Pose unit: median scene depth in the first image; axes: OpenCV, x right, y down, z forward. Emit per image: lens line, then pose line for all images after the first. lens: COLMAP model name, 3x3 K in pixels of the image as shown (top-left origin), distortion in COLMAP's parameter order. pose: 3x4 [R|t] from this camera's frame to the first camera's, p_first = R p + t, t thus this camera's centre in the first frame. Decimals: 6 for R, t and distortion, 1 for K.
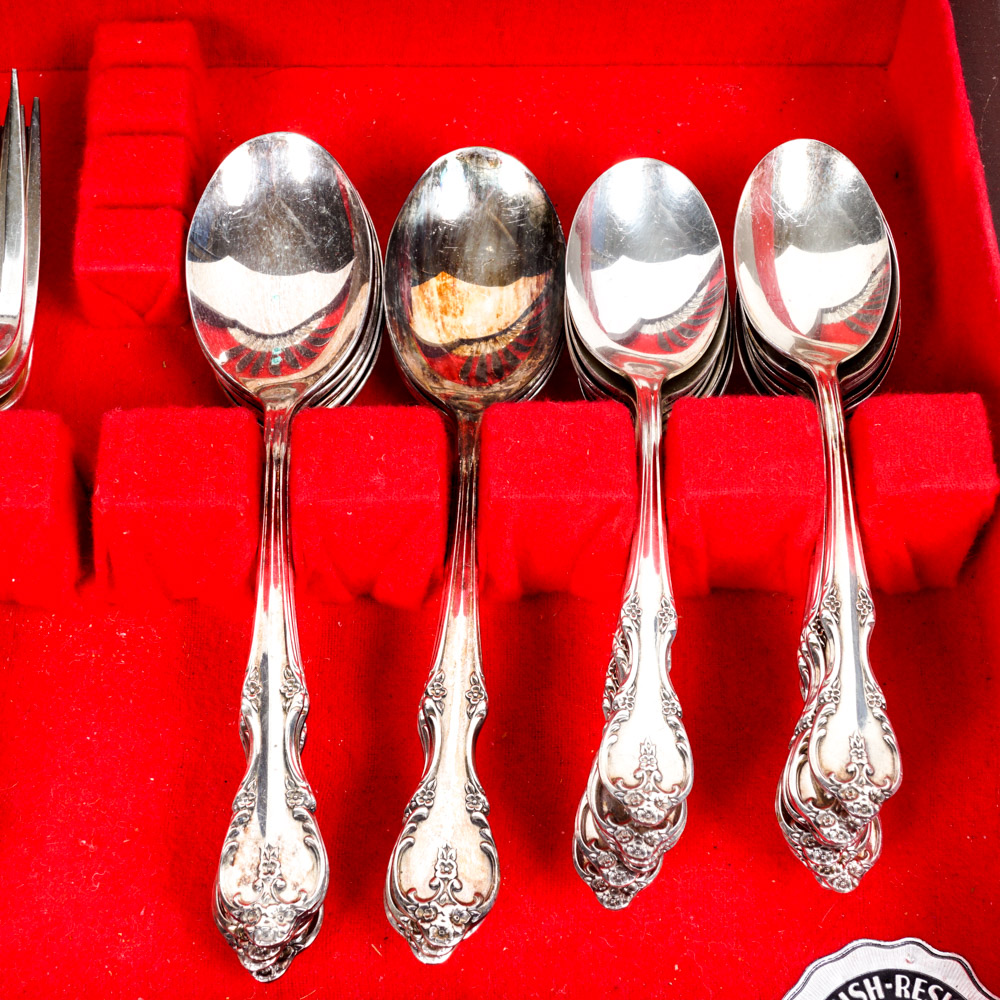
lens RADIAL K [[2027.1, 0, 500.0], [0, 2027.1, 500.0], [0, 0, 1]] dist [-0.026148, 0.023428]
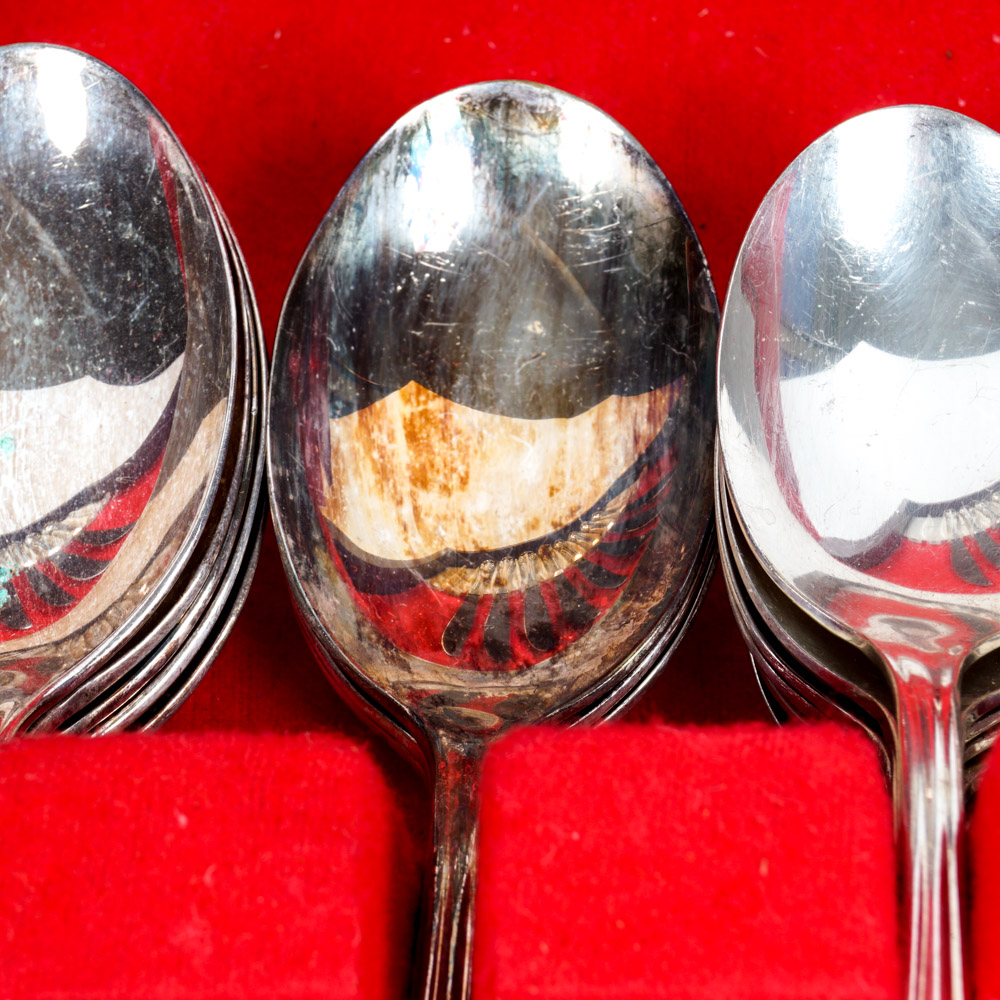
lens RADIAL K [[3122.8, 0, 500.0], [0, 3122.8, 500.0], [0, 0, 1]] dist [-0.047735, 0.287101]
pose [[0.998307, 0.006223, -0.057828, 0.024907], [-0.010860, 0.996718, -0.080215, -0.039313], [0.057139, 0.080707, 0.995099, 0.382032]]
